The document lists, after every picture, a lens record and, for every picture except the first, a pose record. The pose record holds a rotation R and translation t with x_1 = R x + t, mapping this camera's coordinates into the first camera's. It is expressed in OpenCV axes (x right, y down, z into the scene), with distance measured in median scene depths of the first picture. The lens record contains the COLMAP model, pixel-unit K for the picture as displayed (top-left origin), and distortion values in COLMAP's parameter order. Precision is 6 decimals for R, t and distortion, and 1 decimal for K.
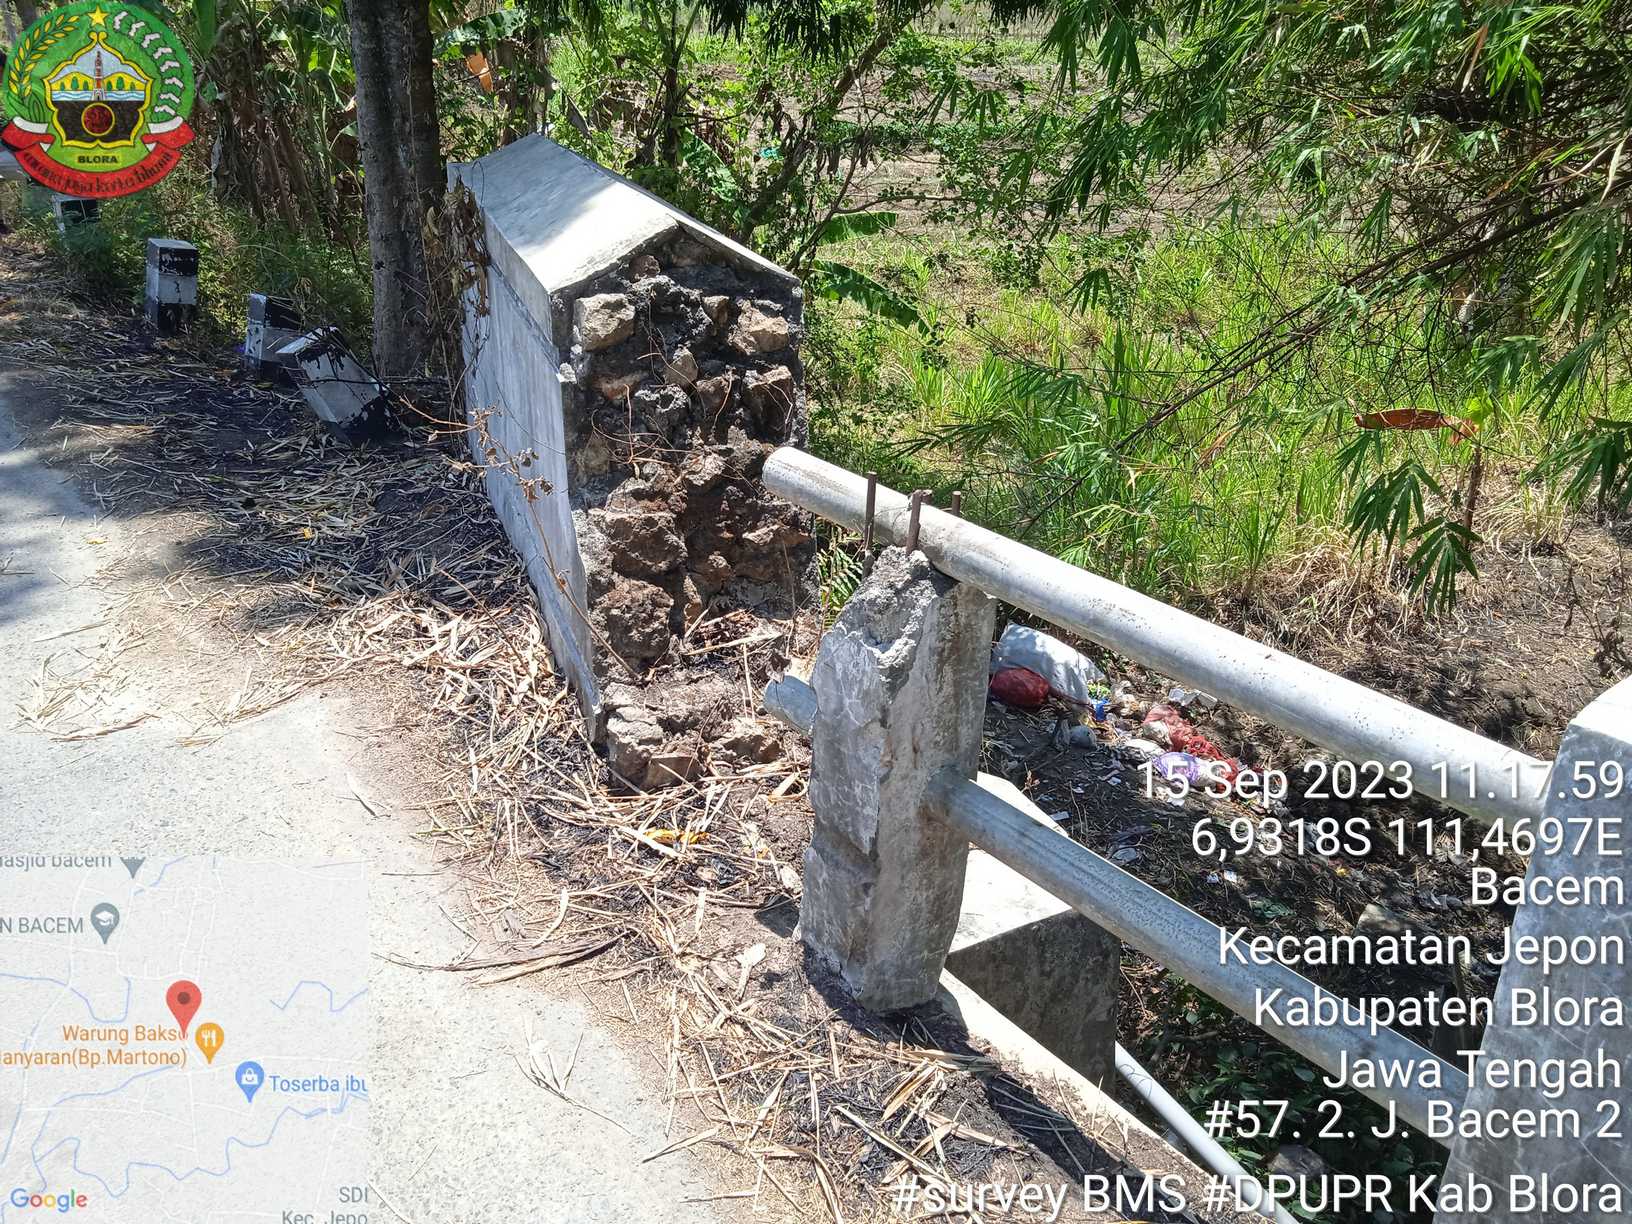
lens RADIAL K [[1325.1, 0, 816.0], [0, 1325.1, 612.0], [0, 0, 1]] dist [0.028685, -0.004572]
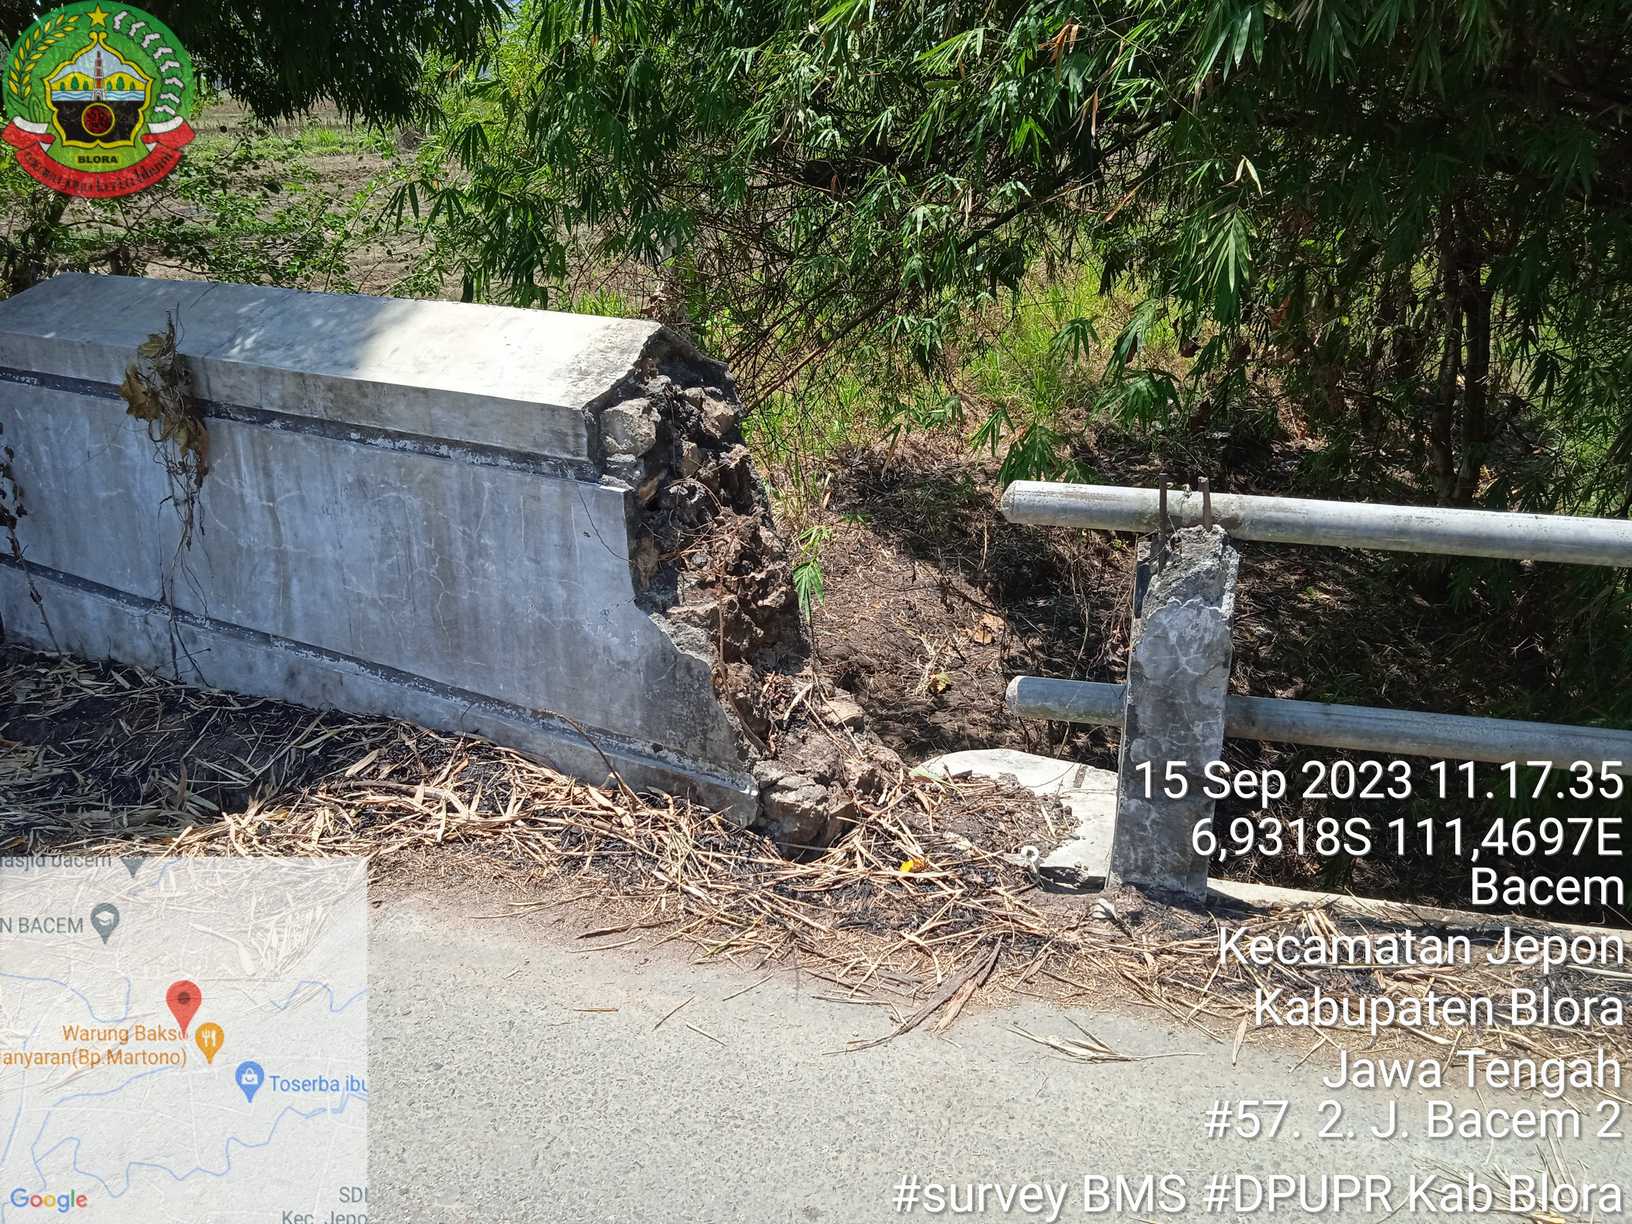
lens RADIAL K [[1325.1, 0, 816.0], [0, 1325.1, 612.0], [0, 0, 1]] dist [0.028685, -0.004572]
pose [[0.802906, -0.245702, 0.543113, -0.634673], [0.277268, 0.960477, 0.024620, -0.069759], [-0.527697, 0.130820, 0.839298, 0.096065]]
